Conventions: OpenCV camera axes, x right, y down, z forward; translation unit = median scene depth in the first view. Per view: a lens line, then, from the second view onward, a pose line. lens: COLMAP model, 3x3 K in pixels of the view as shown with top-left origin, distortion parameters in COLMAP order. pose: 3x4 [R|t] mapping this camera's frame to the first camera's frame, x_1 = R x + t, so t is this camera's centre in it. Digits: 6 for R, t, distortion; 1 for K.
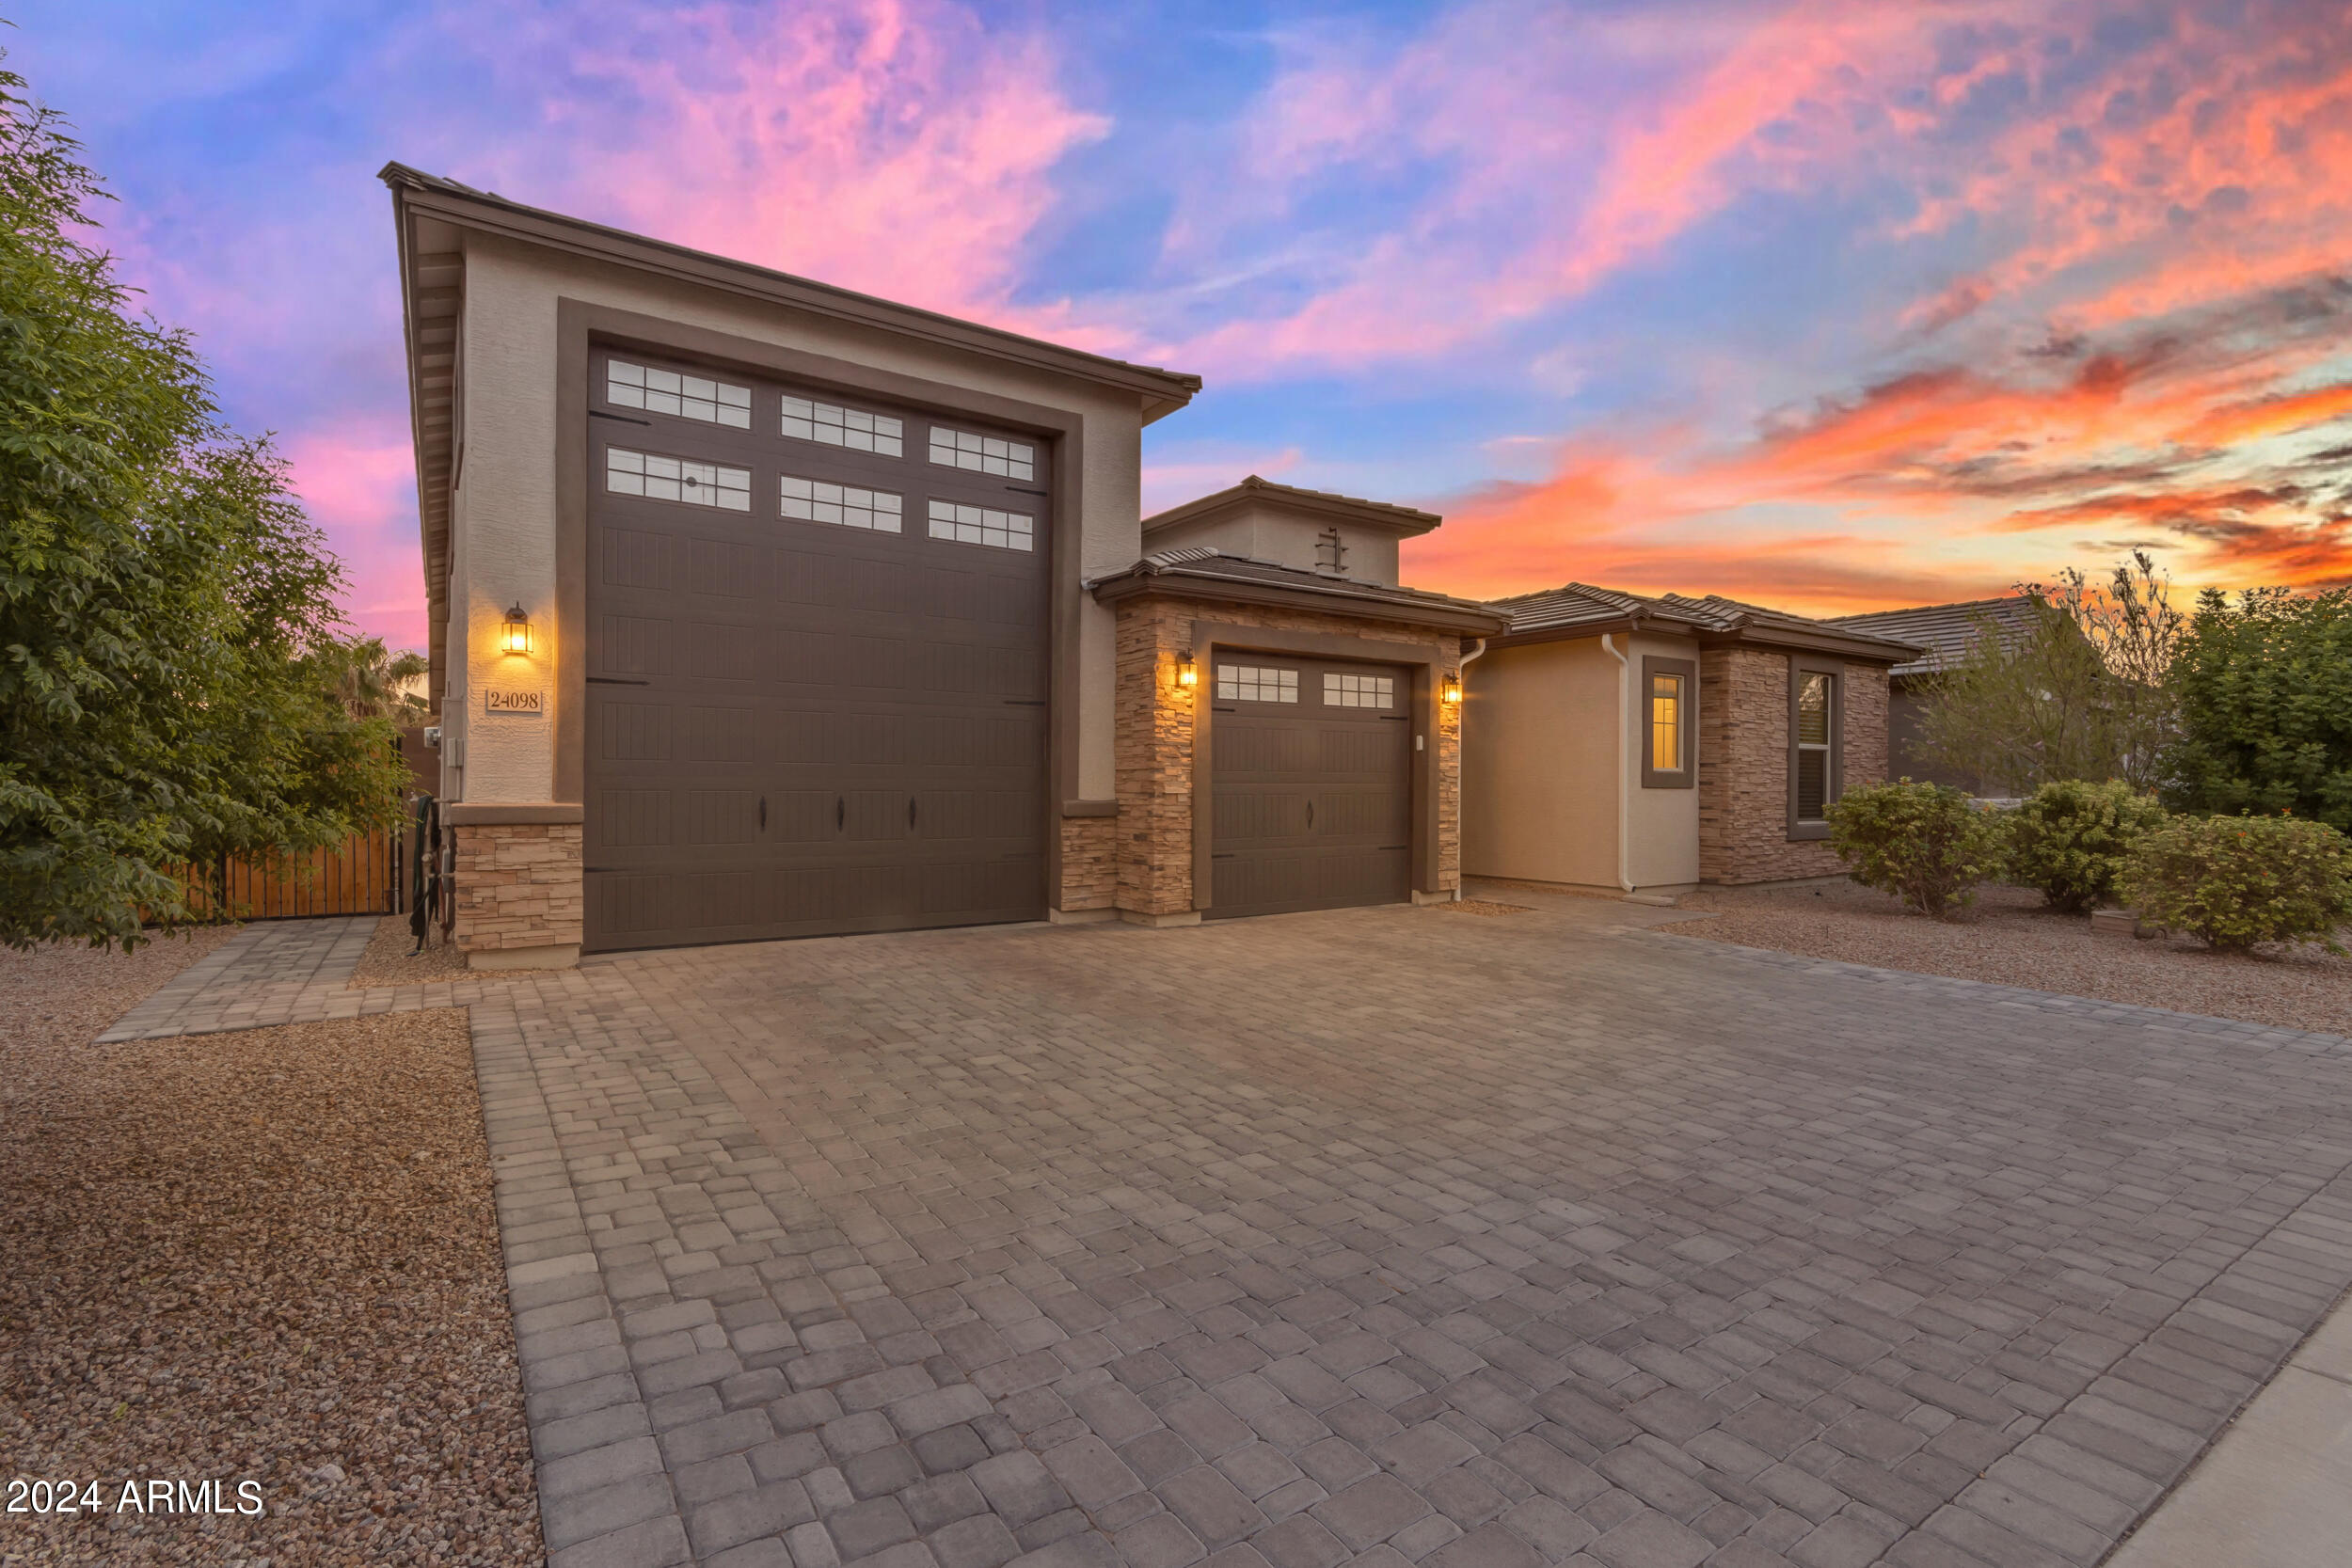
lens RADIAL K [[1076.2, 0, 1180.2], [0, 1076.2, 788.7], [0, 0, 1]] dist [-0.000785, 0.002143]
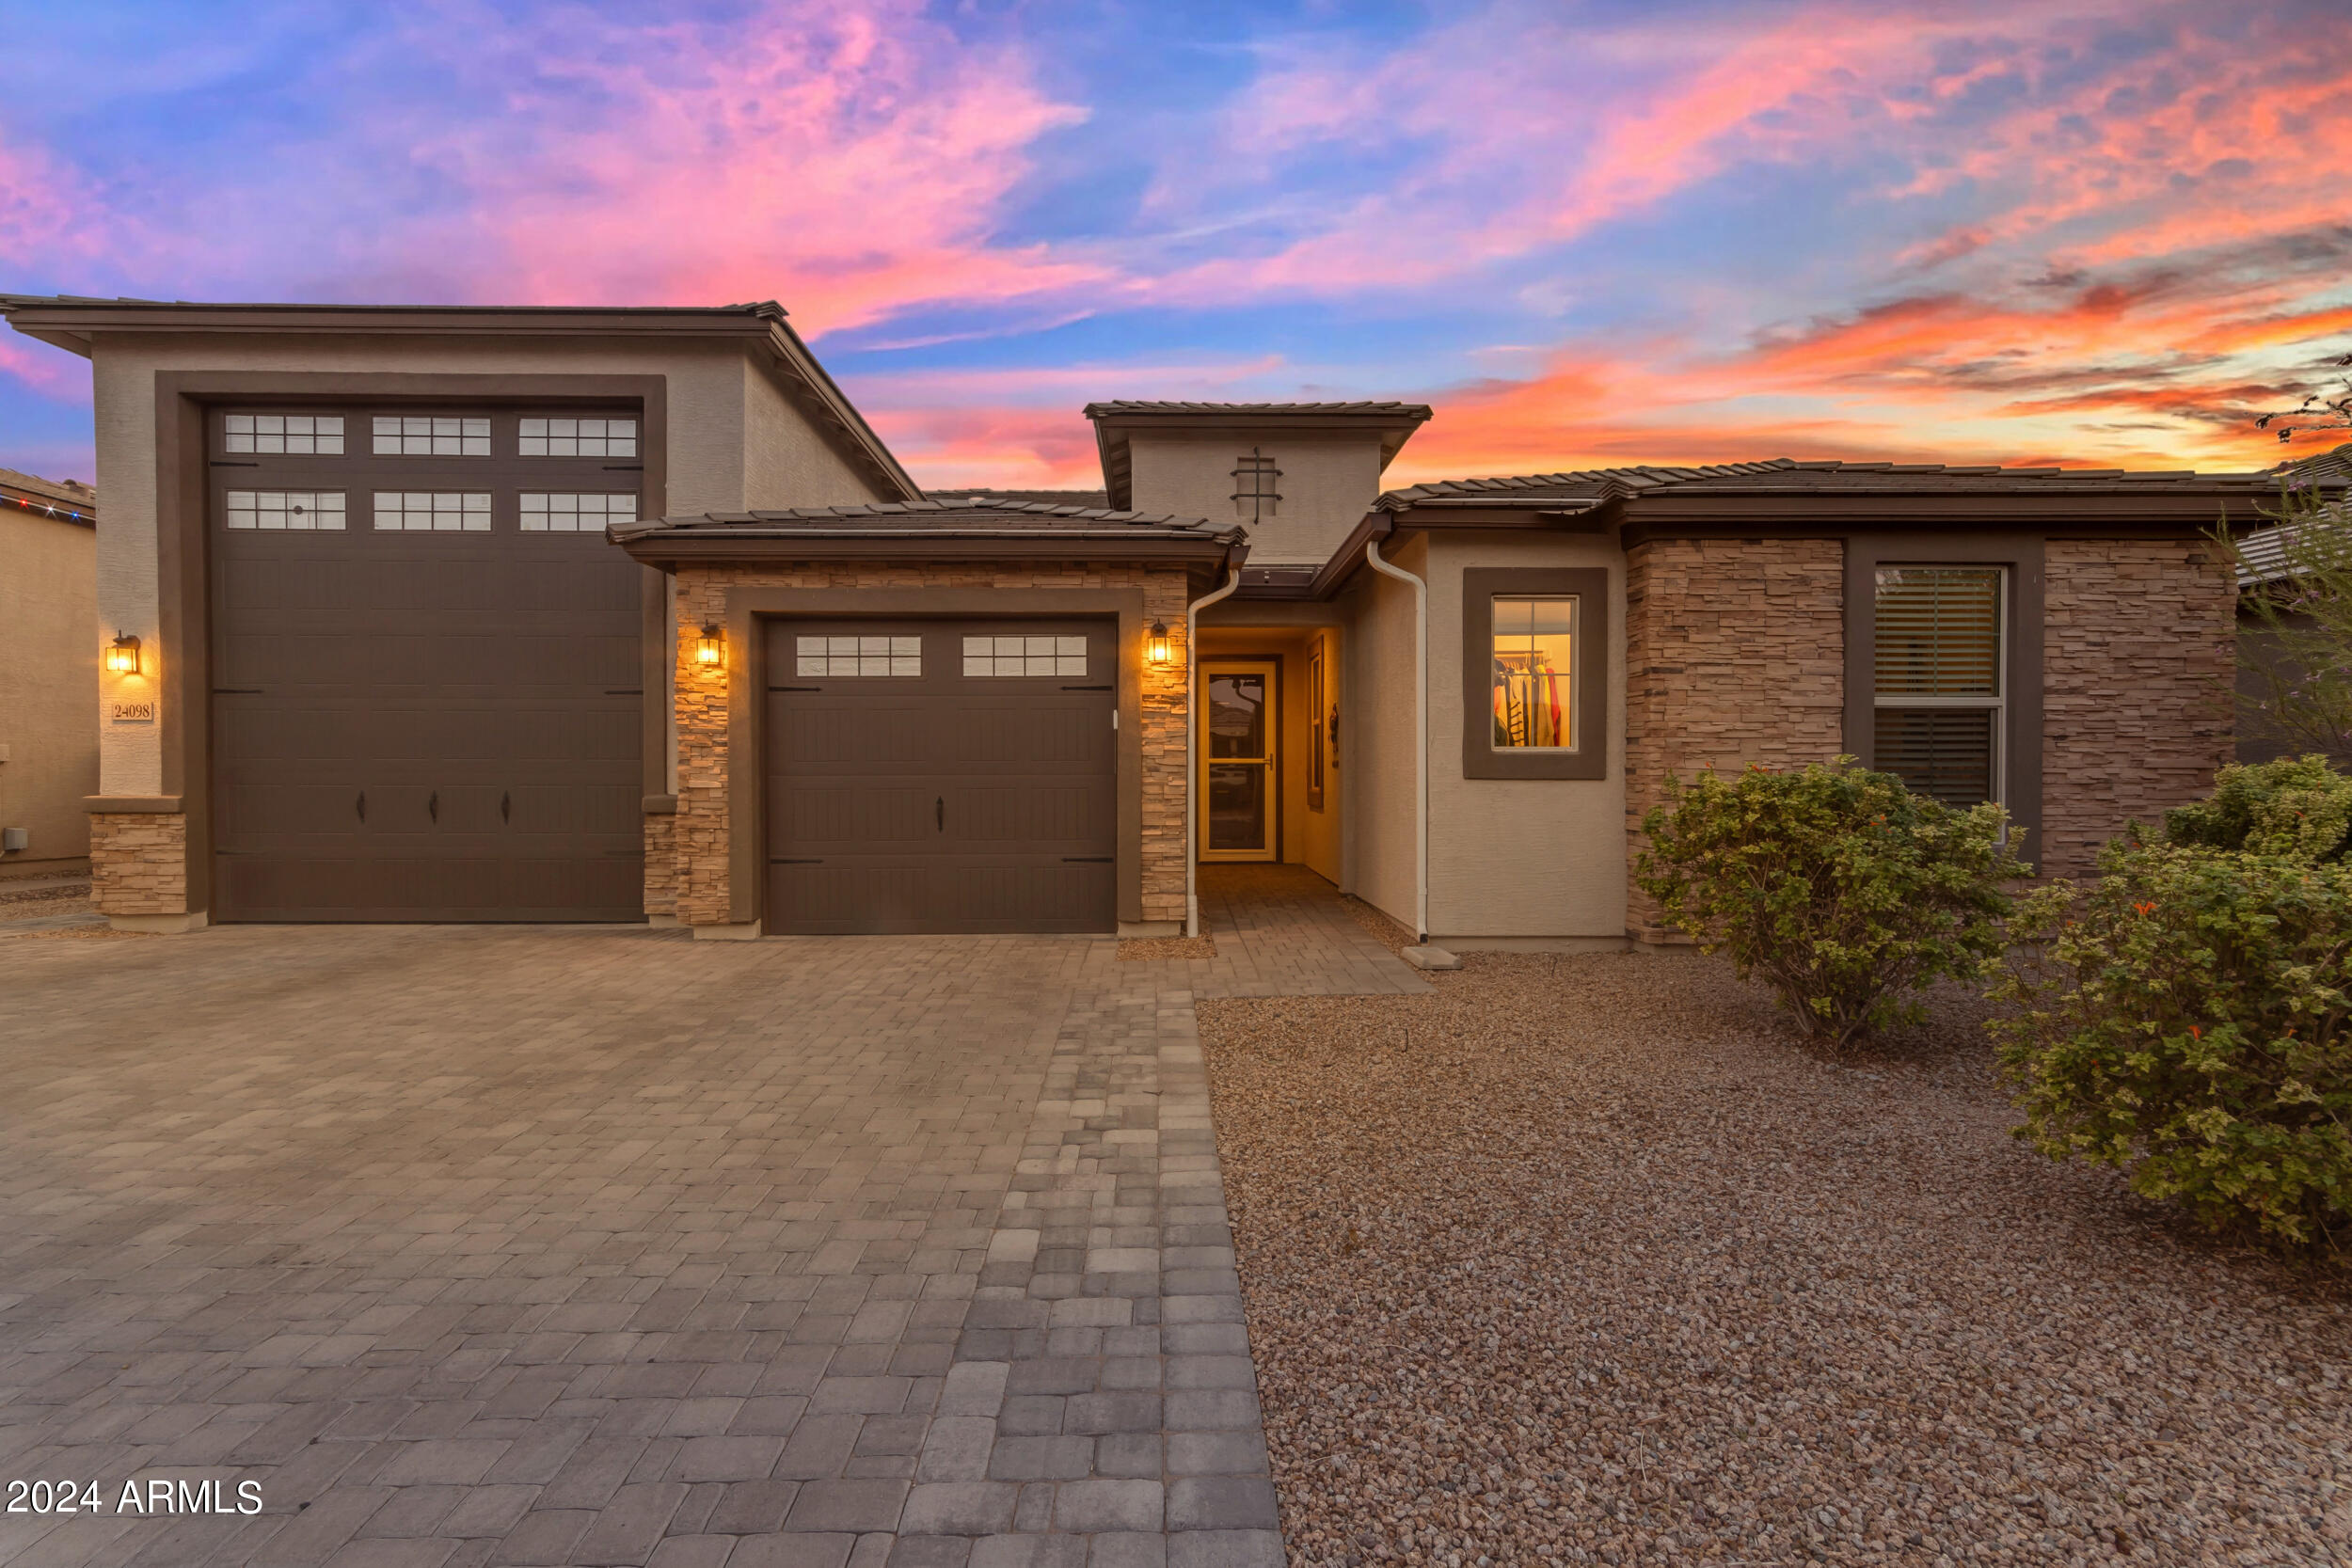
lens RADIAL K [[1076.2, 0, 1180.2], [0, 1076.2, 788.7], [0, 0, 1]] dist [-0.000785, 0.002143]
pose [[0.837776, 0.002120, -0.546011, 0.894144], [0.002207, 0.999971, 0.007268, -0.000558], [0.546010, -0.007294, 0.837747, 0.537424]]
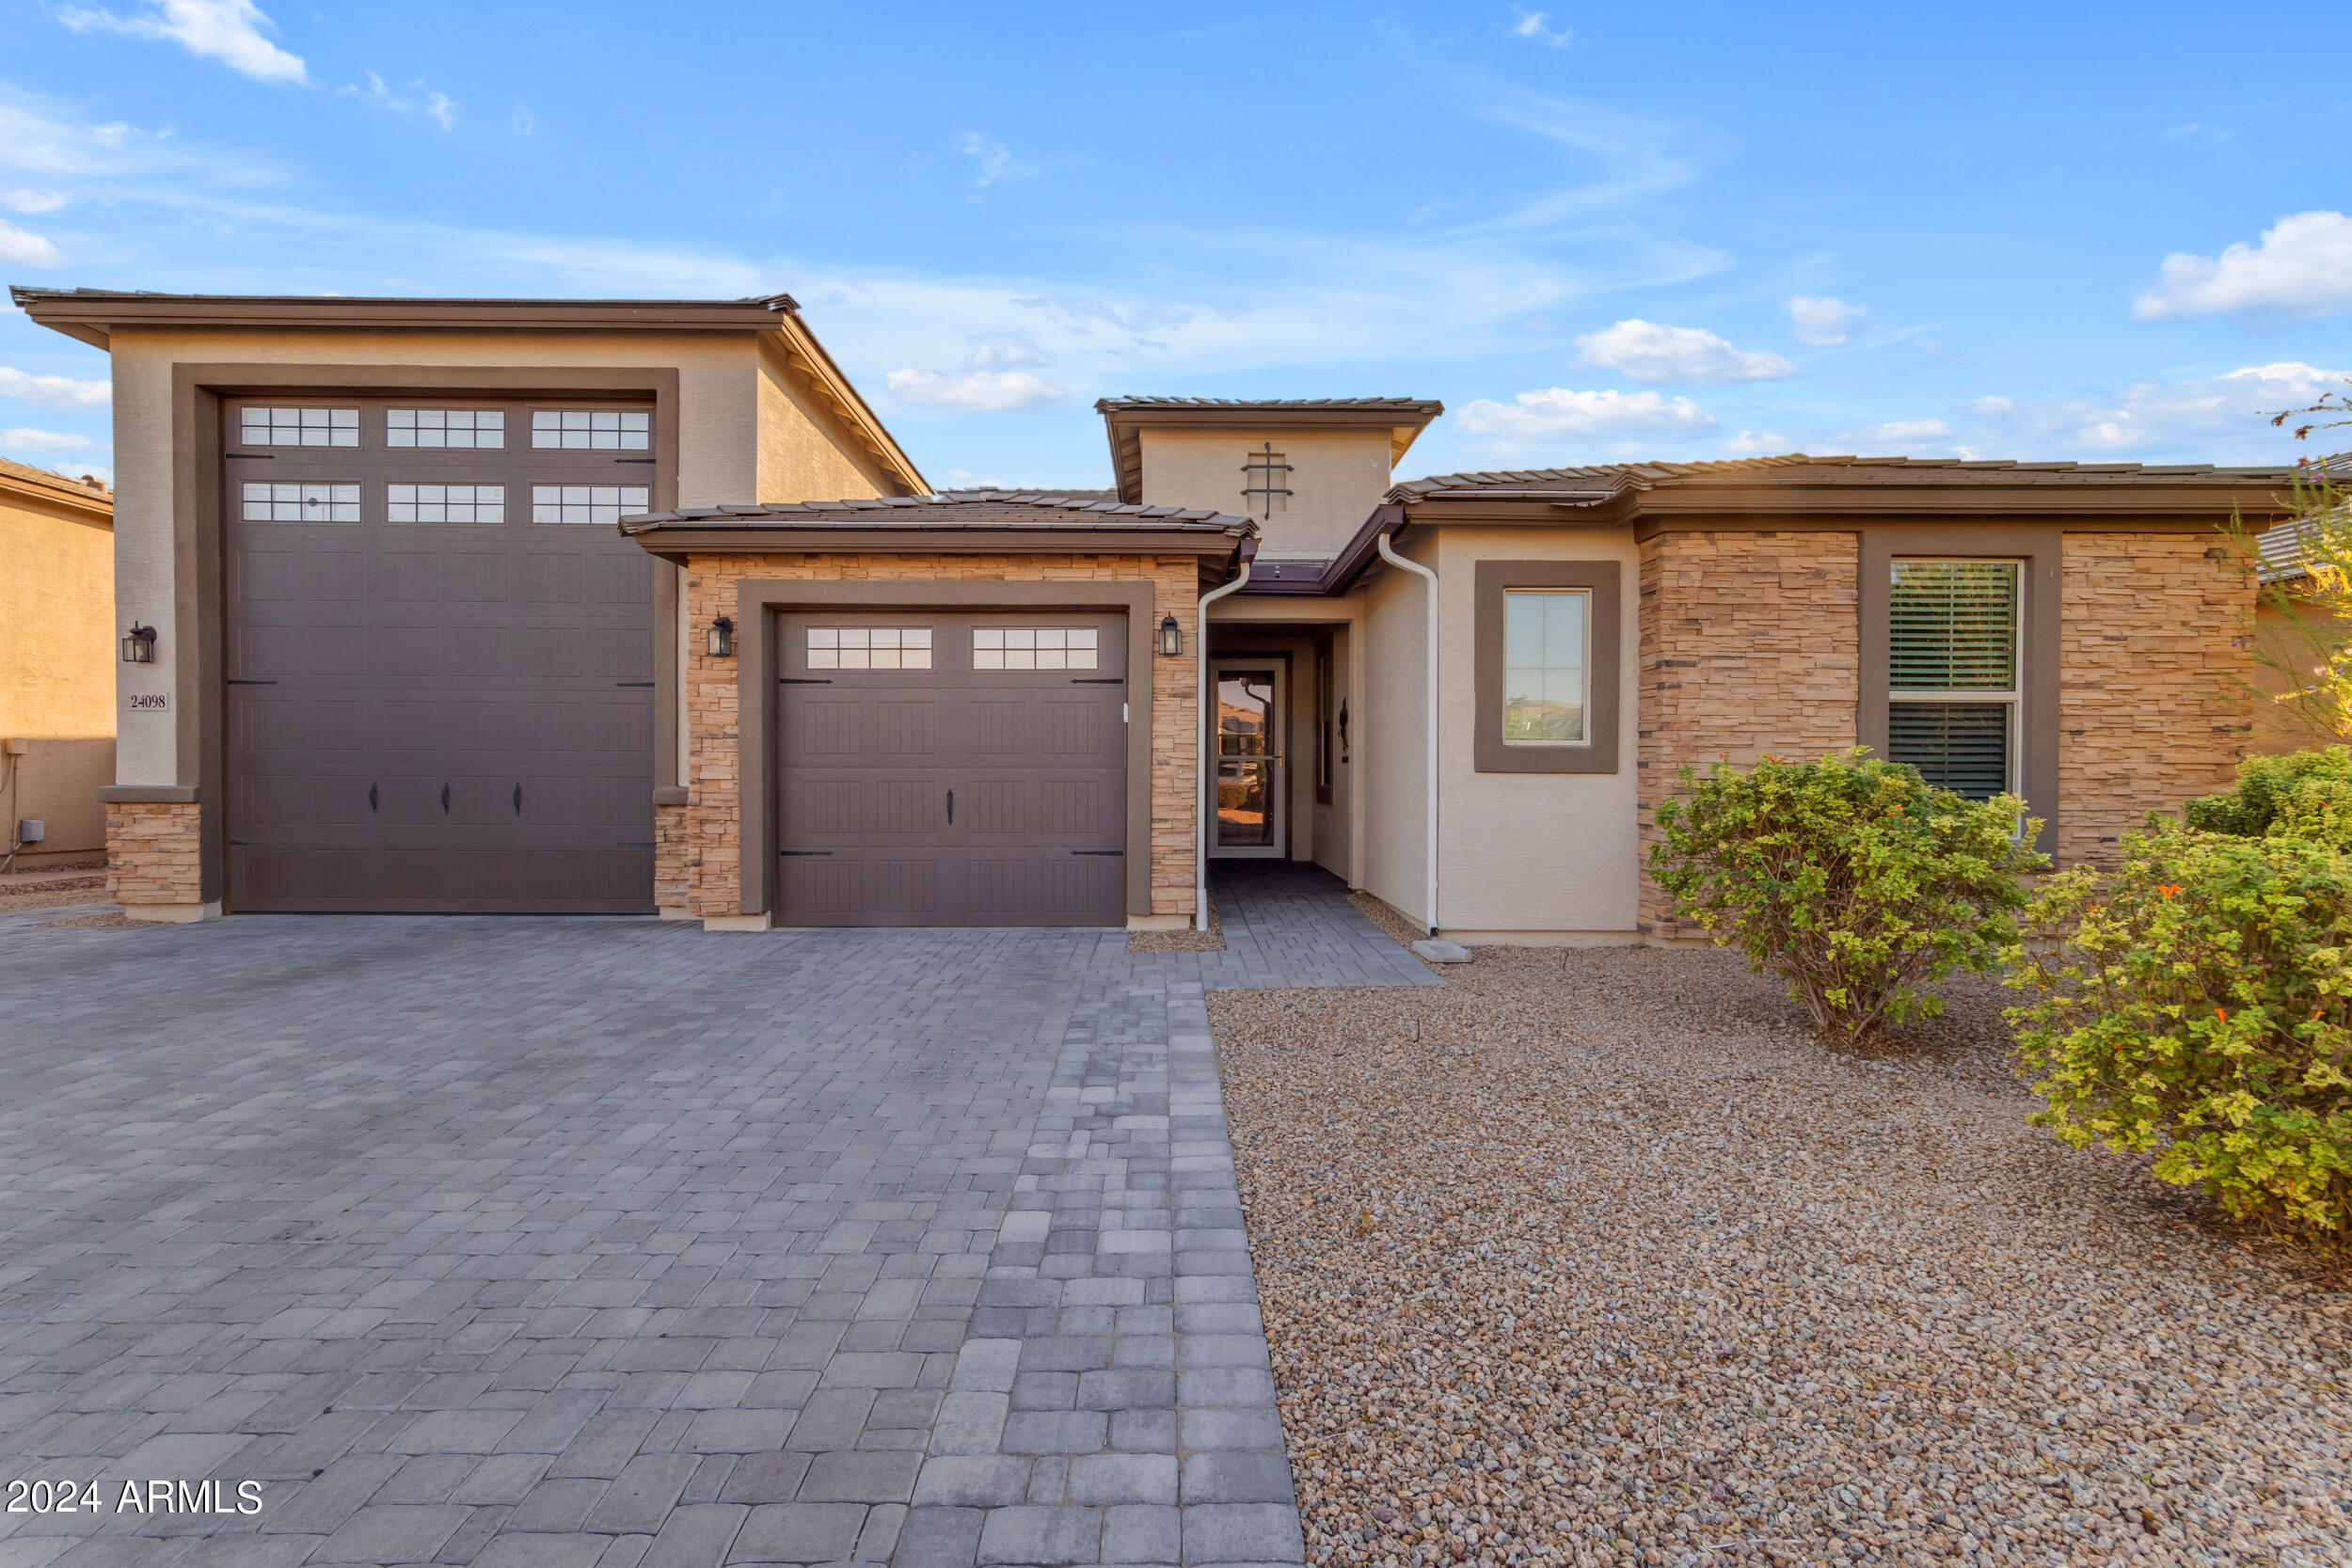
lens RADIAL K [[1076.2, 0, 1180.2], [0, 1076.2, 788.7], [0, 0, 1]] dist [-0.000785, 0.002143]
pose [[0.833994, 0.004436, -0.551755, 0.891463], [-0.001517, 0.999982, 0.005746, 0.007211], [0.551771, -0.003955, 0.833986, 0.537321]]
